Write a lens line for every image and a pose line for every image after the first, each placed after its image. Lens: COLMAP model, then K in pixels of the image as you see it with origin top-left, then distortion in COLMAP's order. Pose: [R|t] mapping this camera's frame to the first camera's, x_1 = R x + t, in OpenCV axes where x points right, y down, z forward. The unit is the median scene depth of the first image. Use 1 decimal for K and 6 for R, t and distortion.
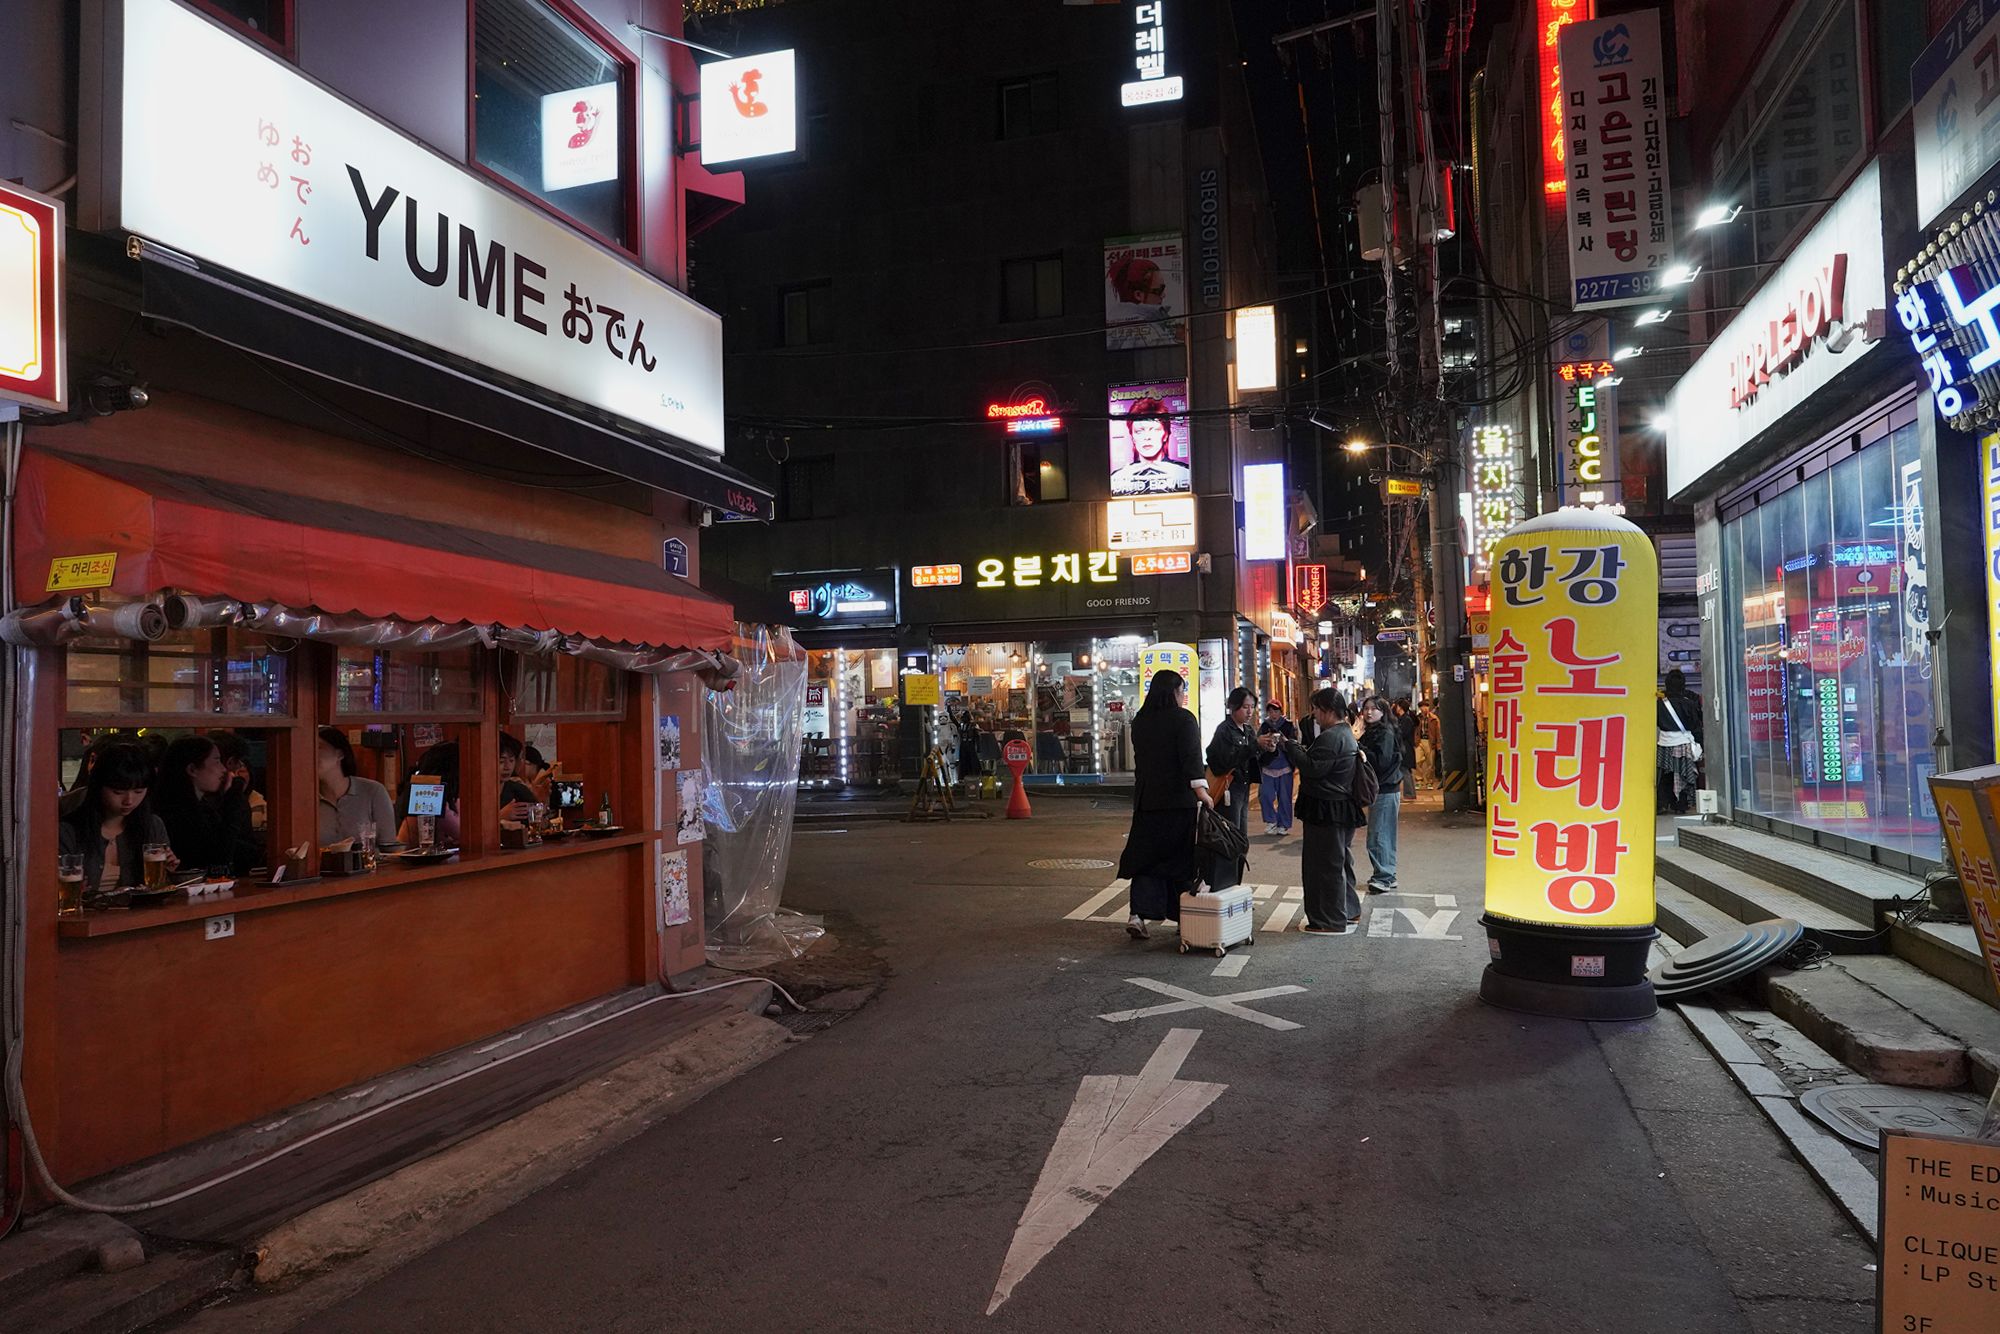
lens RADIAL K [[1348.9, 0, 1000.0], [0, 1348.9, 667.0], [0, 0, 1]] dist [-0.020911, 0.006412]
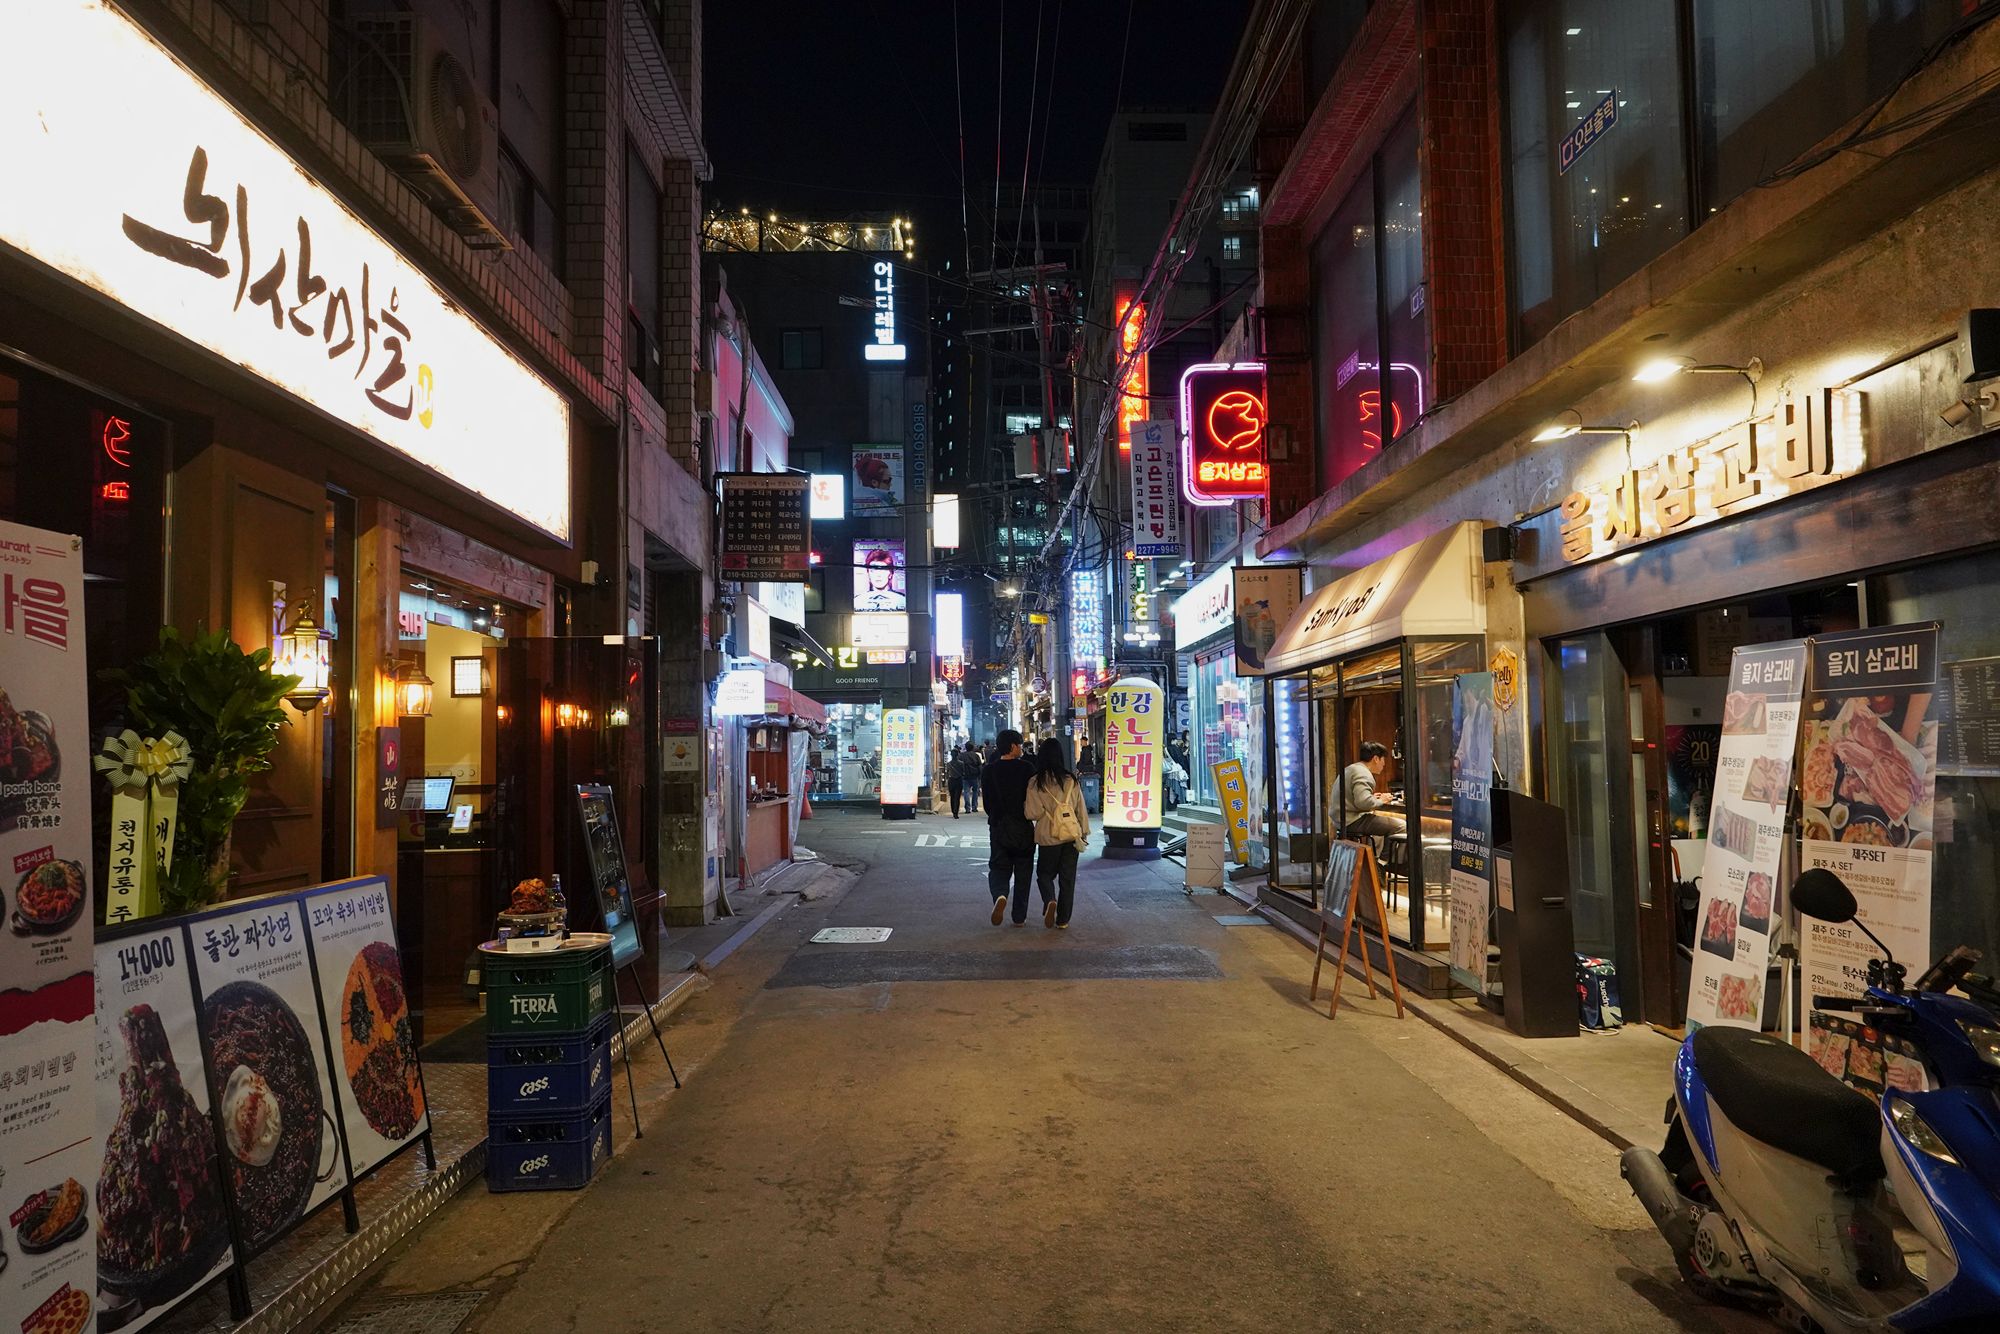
lens RADIAL K [[1398.4, 0, 1031.5], [0, 1398.4, 633.9], [0, 0, 1]] dist [-0.031907, 0.000235]
pose [[0.943576, 0.033542, 0.329454, -0.254498], [-0.015670, 0.998265, -0.056756, -0.014254], [-0.330786, 0.048391, 0.942464, -0.576233]]
